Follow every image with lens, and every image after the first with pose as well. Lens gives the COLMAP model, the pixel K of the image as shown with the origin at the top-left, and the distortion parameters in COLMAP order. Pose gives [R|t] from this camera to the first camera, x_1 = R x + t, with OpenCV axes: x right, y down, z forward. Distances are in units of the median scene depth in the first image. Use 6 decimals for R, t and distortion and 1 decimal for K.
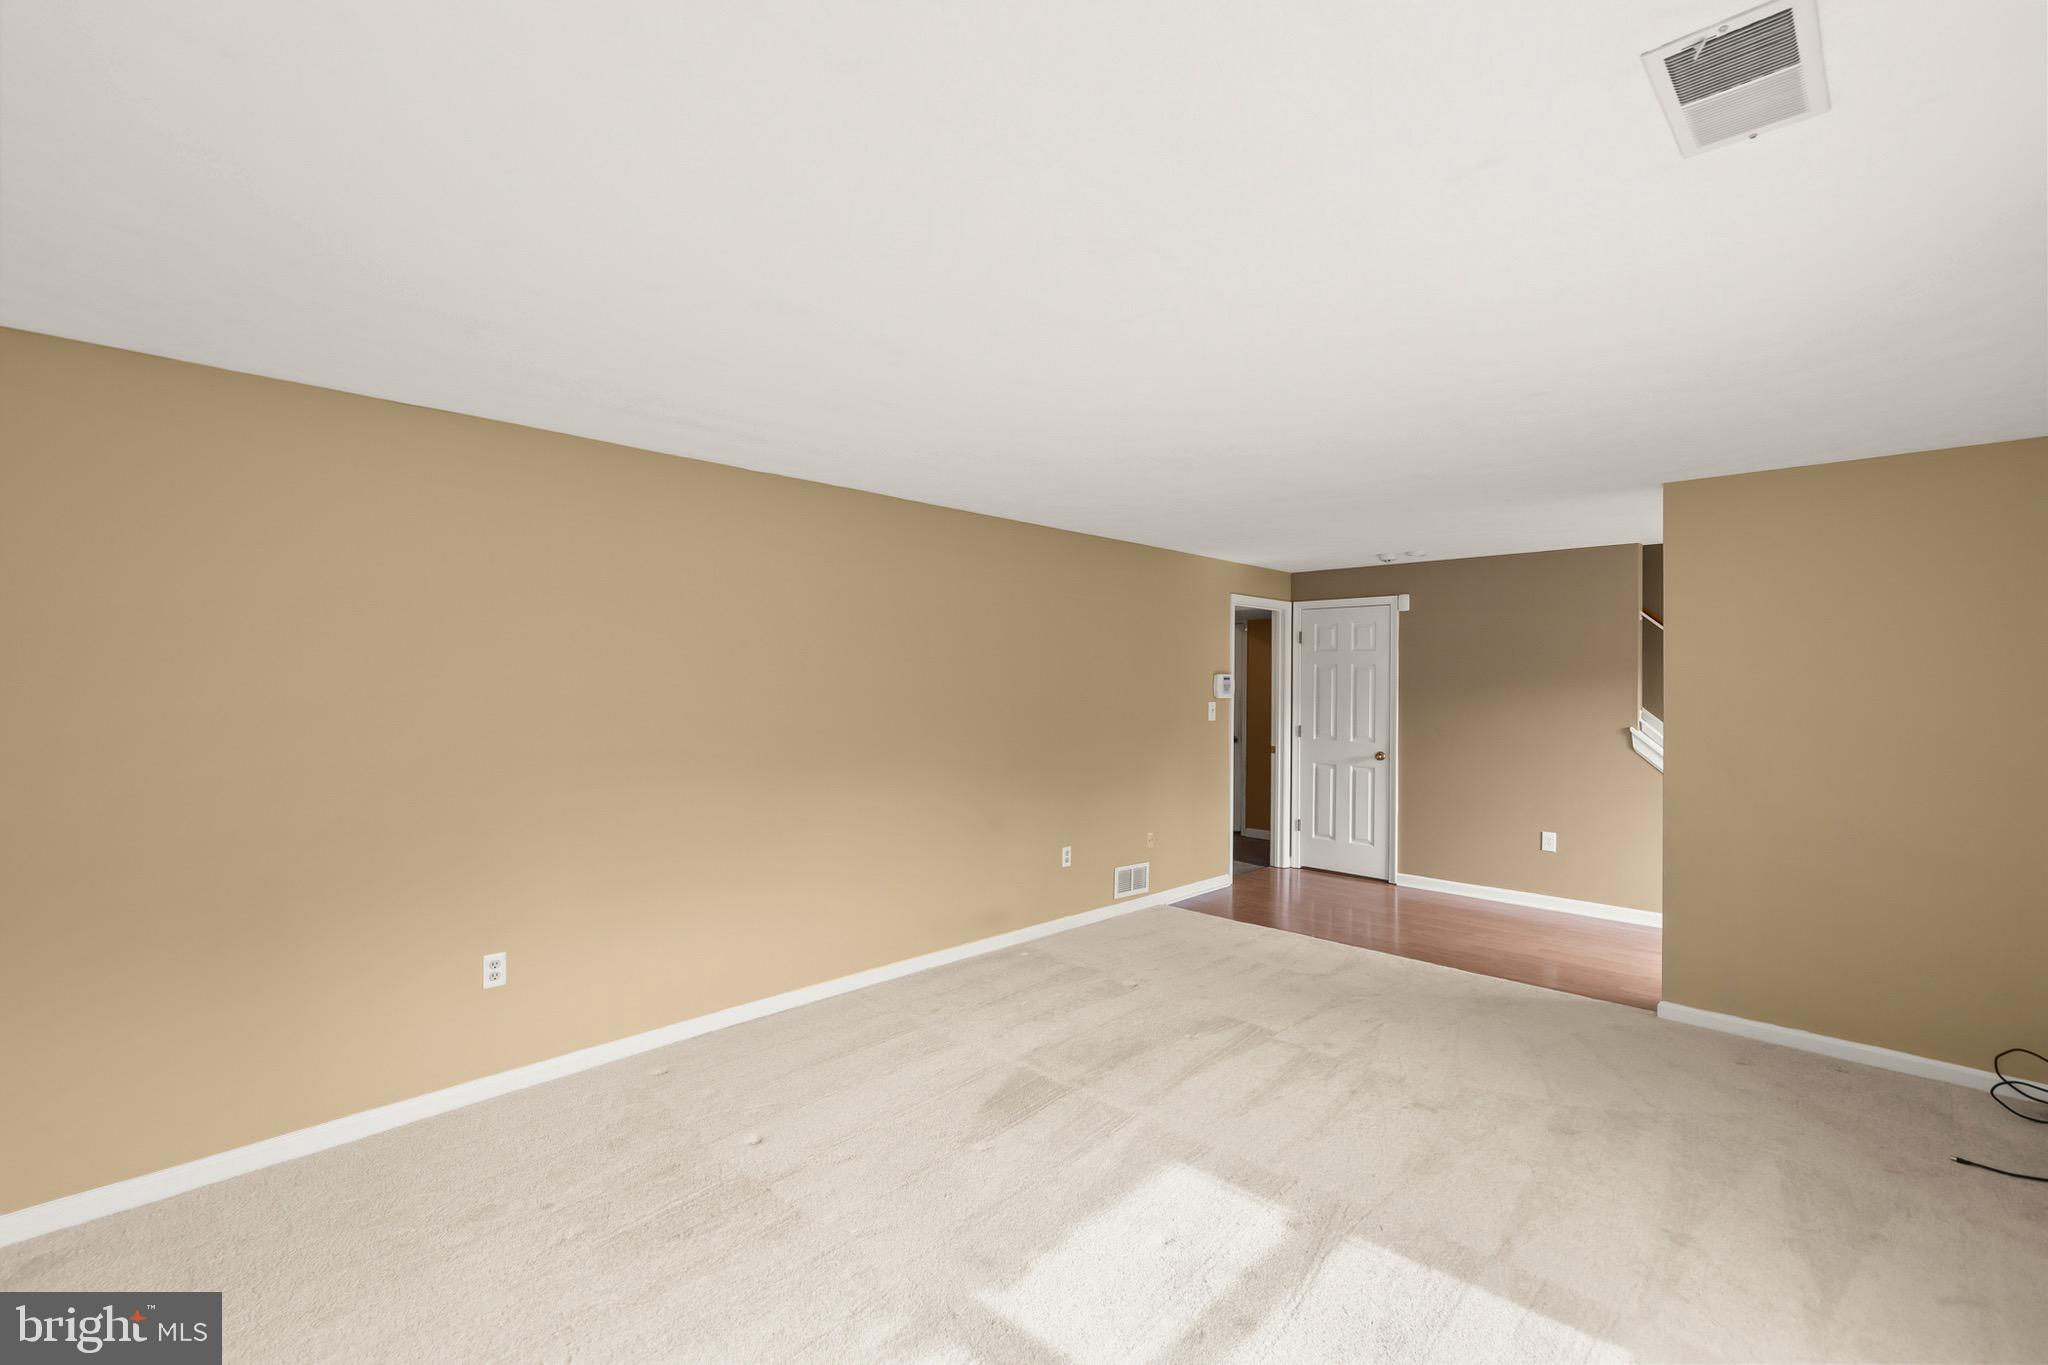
lens RADIAL K [[895.3, 0, 1030.9], [0, 895.3, 686.5], [0, 0, 1]] dist [0.000881, 0.000179]
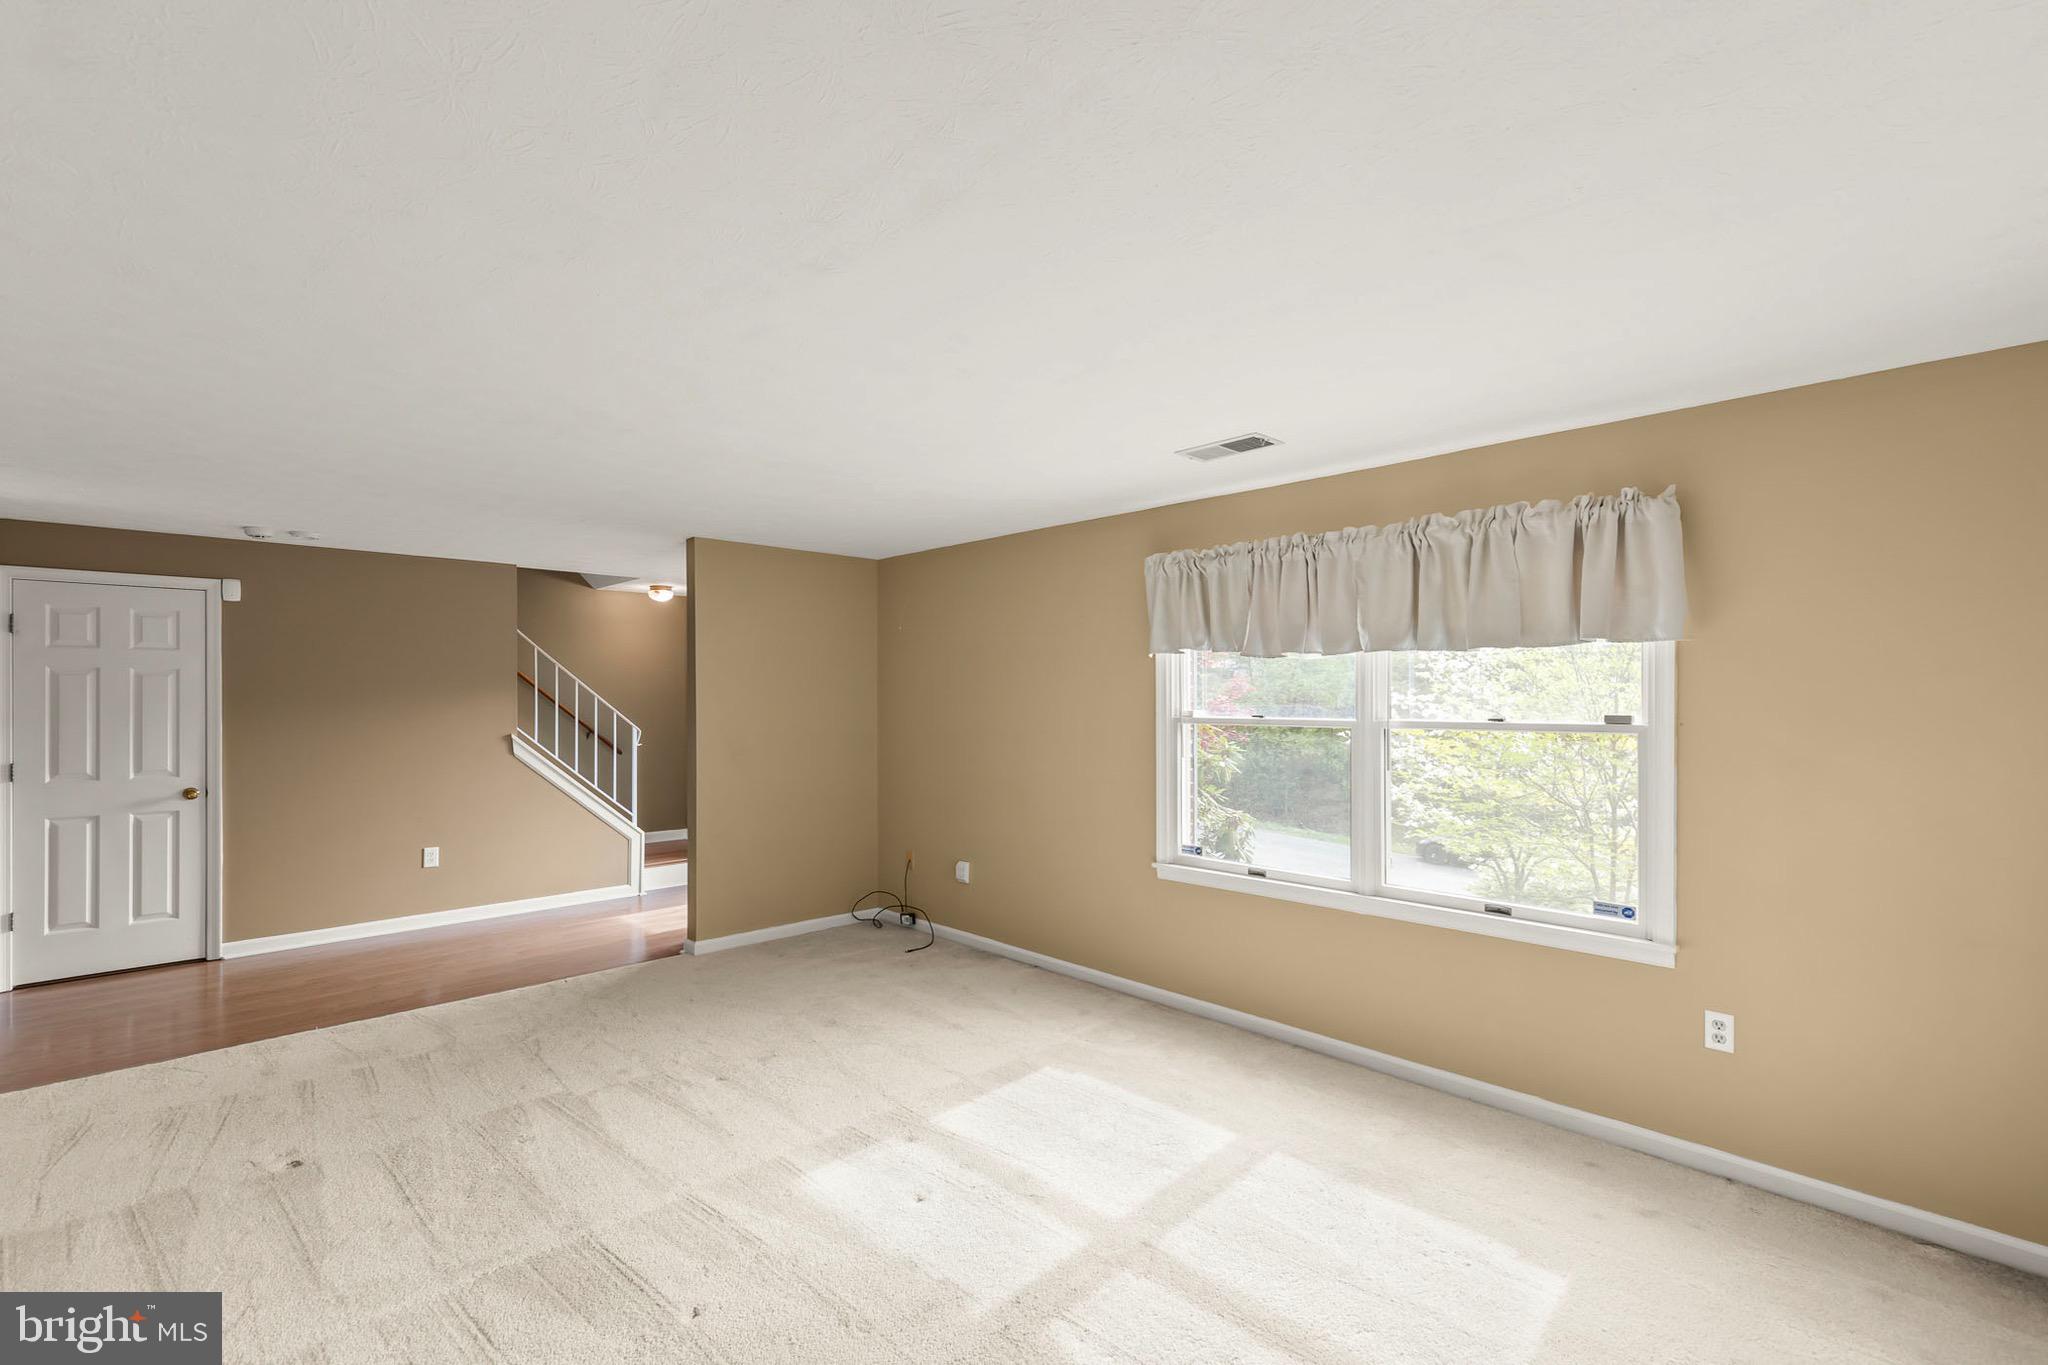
lens RADIAL K [[895.3, 0, 1030.9], [0, 895.3, 686.5], [0, 0, 1]] dist [0.000881, 0.000179]
pose [[0.030503, 0.002685, 0.999531, -0.499523], [0.007002, 0.999971, -0.002900, -0.005697], [-0.999510, 0.007087, 0.030483, 0.430562]]
